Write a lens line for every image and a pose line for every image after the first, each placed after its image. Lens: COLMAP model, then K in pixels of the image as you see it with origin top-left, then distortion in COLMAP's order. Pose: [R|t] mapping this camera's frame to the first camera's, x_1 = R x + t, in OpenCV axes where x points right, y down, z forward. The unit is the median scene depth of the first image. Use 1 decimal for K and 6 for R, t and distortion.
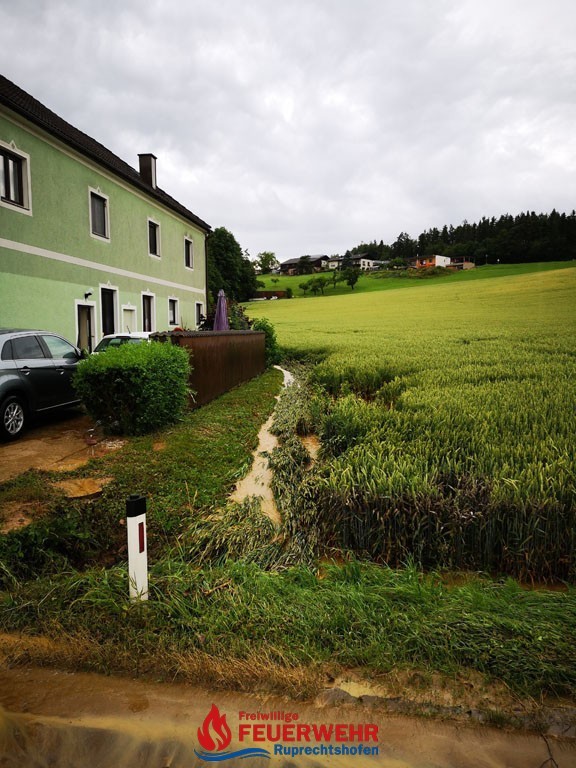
lens RADIAL K [[592.1, 0, 288.0], [0, 592.1, 384.0], [0, 0, 1]] dist [0.033070, -0.007808]
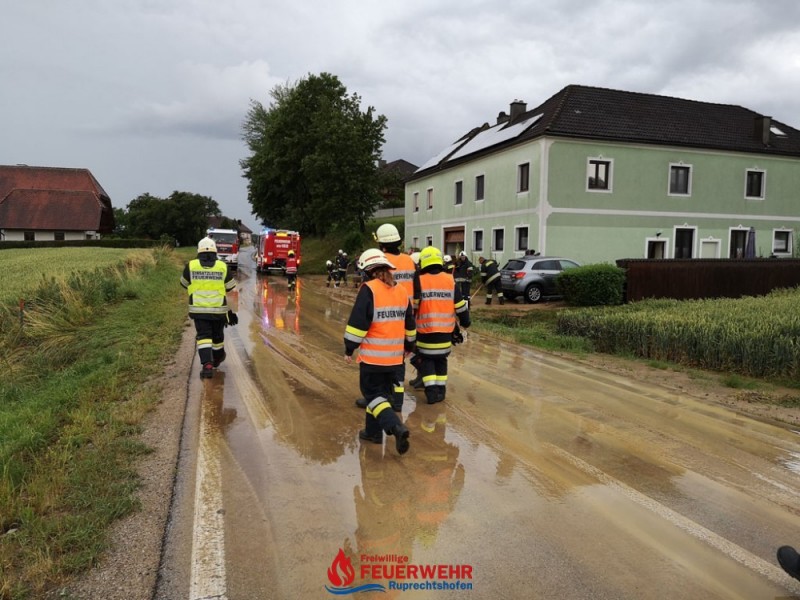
lens RADIAL K [[630.3, 0, 400.0], [0, 630.3, 300.0], [0, 0, 1]] dist [0.006152, -0.001353]
pose [[0.481169, 0.068862, -0.873919, 0.782418], [-0.083570, 0.995973, 0.032467, 0.022243], [0.872635, 0.057411, 0.484986, -0.367624]]
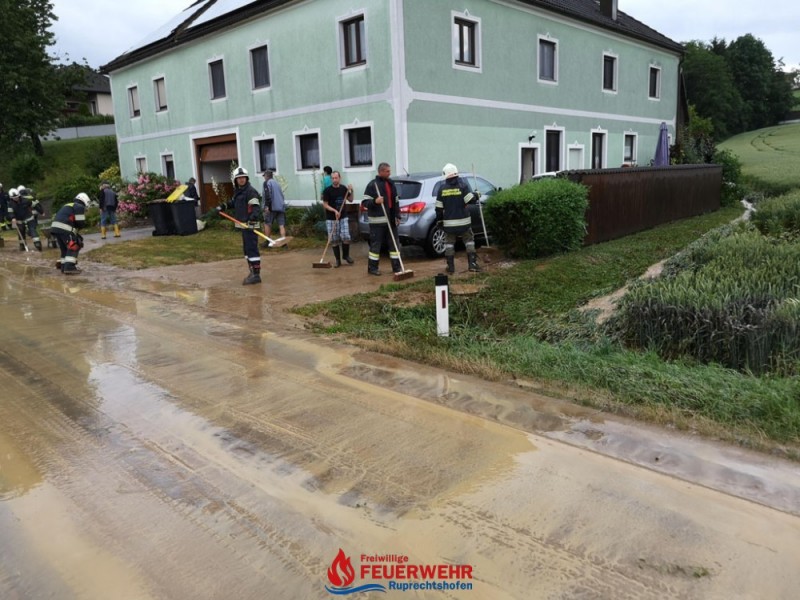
lens RADIAL K [[630.3, 0, 400.0], [0, 630.3, 300.0], [0, 0, 1]] dist [0.006152, -0.001353]
pose [[0.823288, 0.079494, -0.562030, 0.139452], [-0.014531, 0.992772, 0.119133, 0.011262], [0.567438, -0.089914, 0.818492, -0.111745]]
